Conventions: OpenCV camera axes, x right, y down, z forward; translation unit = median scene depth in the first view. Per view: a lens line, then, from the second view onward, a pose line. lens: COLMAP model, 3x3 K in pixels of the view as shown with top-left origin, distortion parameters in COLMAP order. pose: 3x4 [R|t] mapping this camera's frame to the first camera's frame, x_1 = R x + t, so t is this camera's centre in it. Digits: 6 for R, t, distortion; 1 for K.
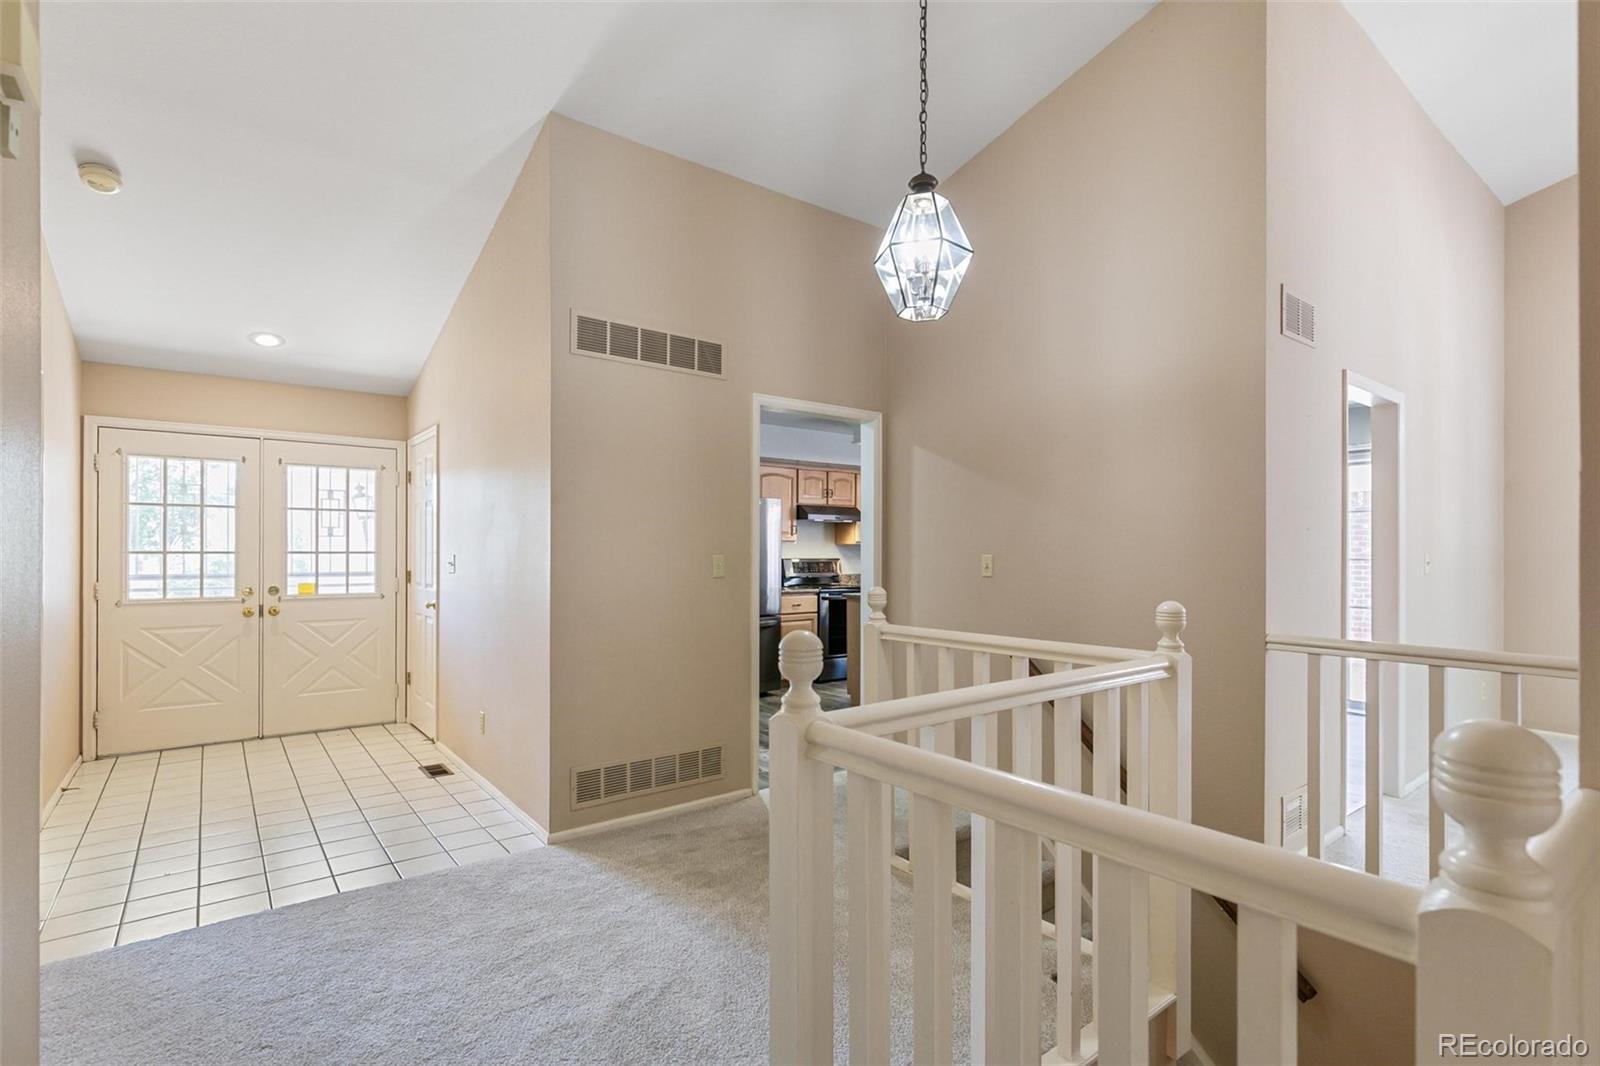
lens RADIAL K [[769.9, 0, 798.8], [0, 769.9, 564.5], [0, 0, 1]] dist [-0.002160, -0.001118]
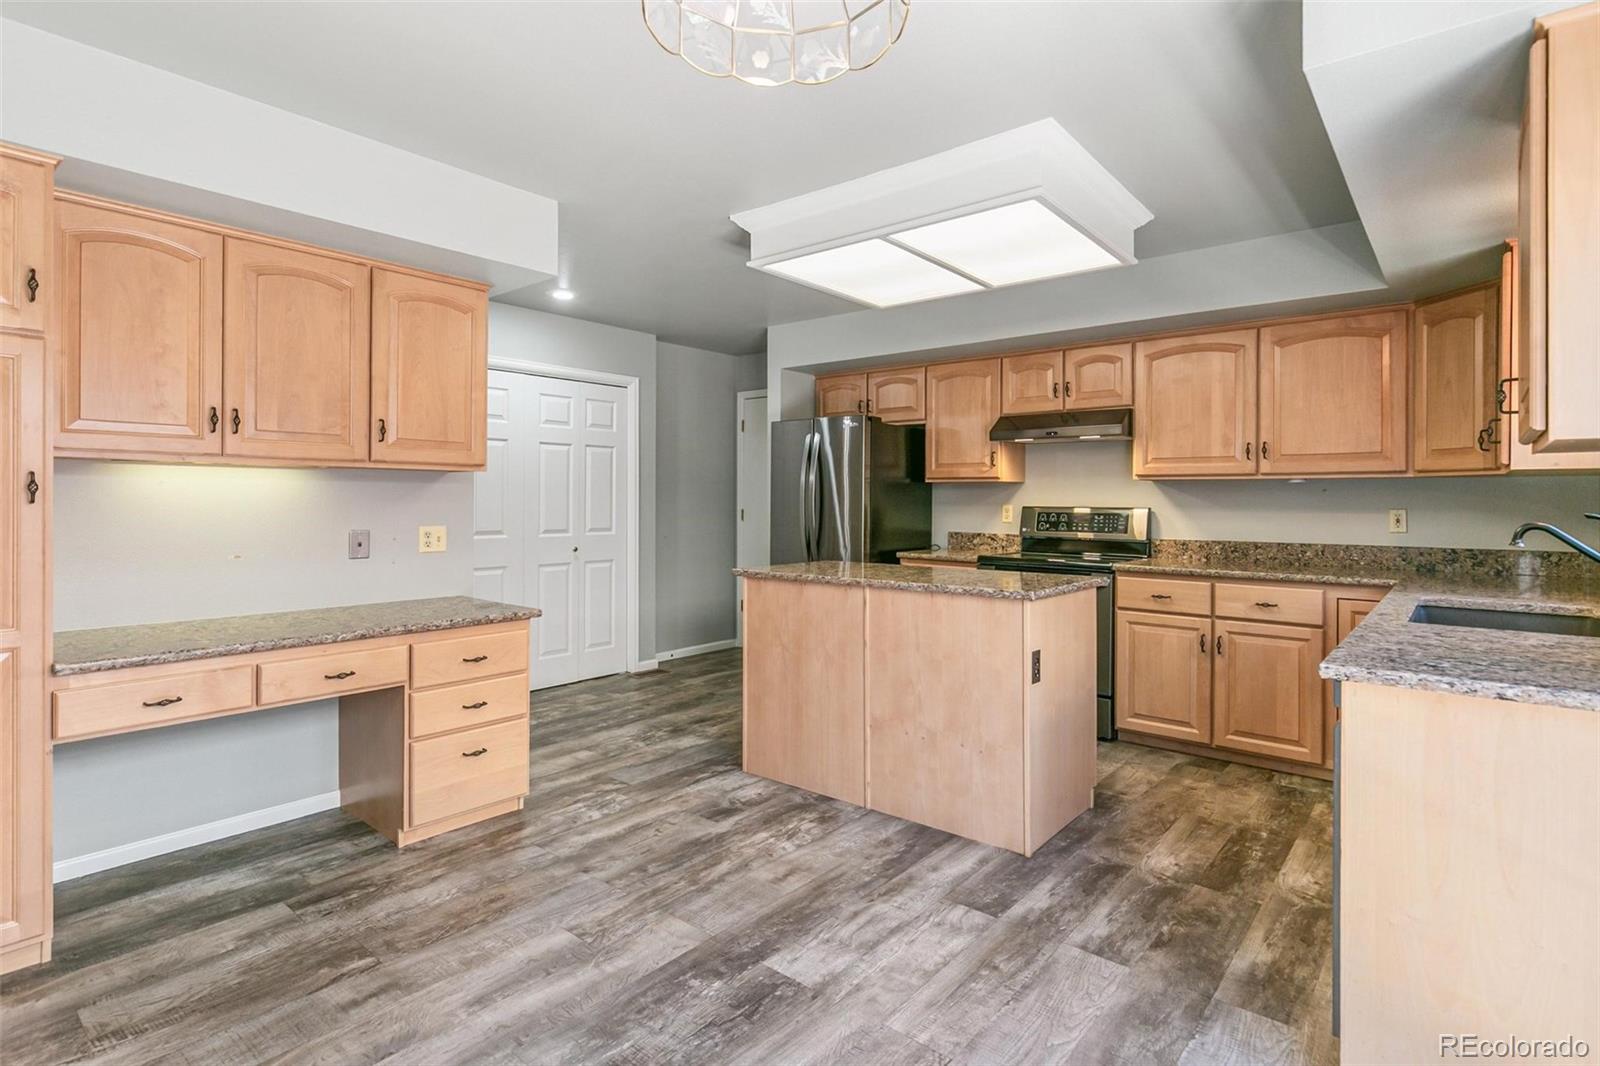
lens RADIAL K [[794.8, 0, 811.2], [0, 794.8, 504.9], [0, 0, 1]] dist [0.003332, -0.002600]
pose [[0.213444, 0.009748, -0.976907, 0.781550], [-0.022673, 0.999730, 0.005022, -0.010975], [0.976692, 0.021078, 0.213608, 0.980626]]
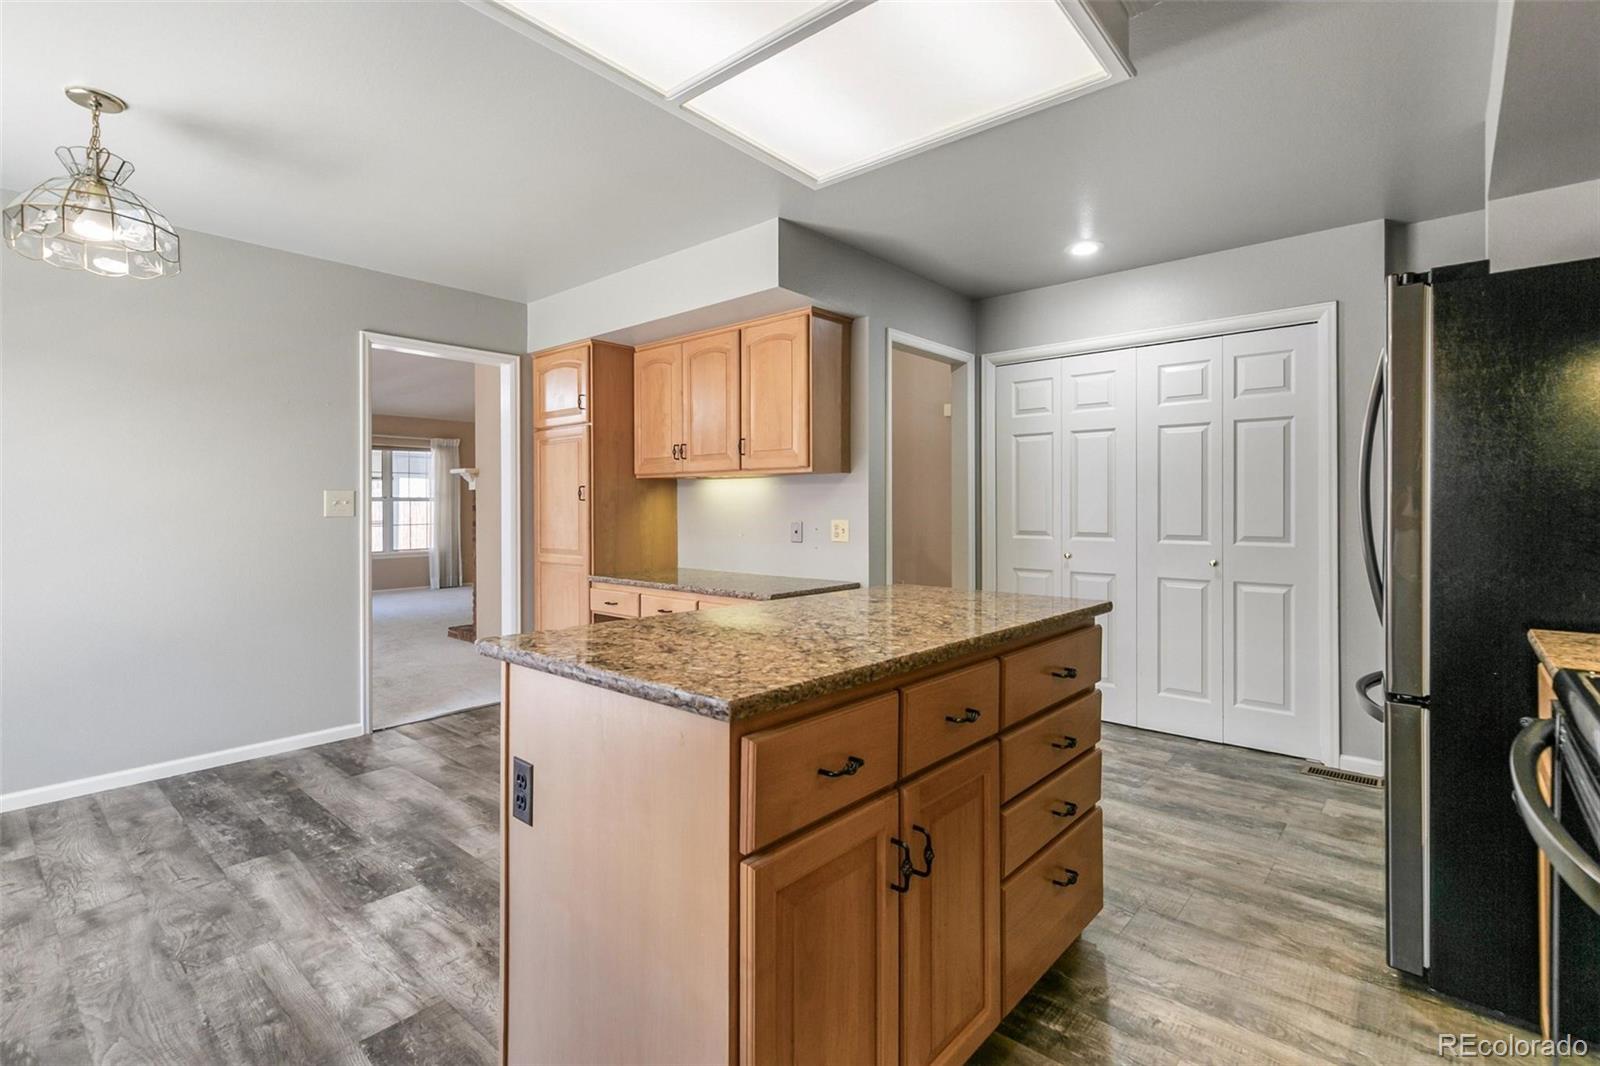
lens RADIAL K [[740.2, 0, 795.6], [0, 740.2, 509.0], [0, 0, 1]] dist [0.008719, -0.000089]
pose [[-0.981588, 0.005352, -0.190934, 0.286469], [0.001024, 0.999740, 0.022759, -0.010090], [0.191006, 0.022144, -0.981339, 1.481882]]
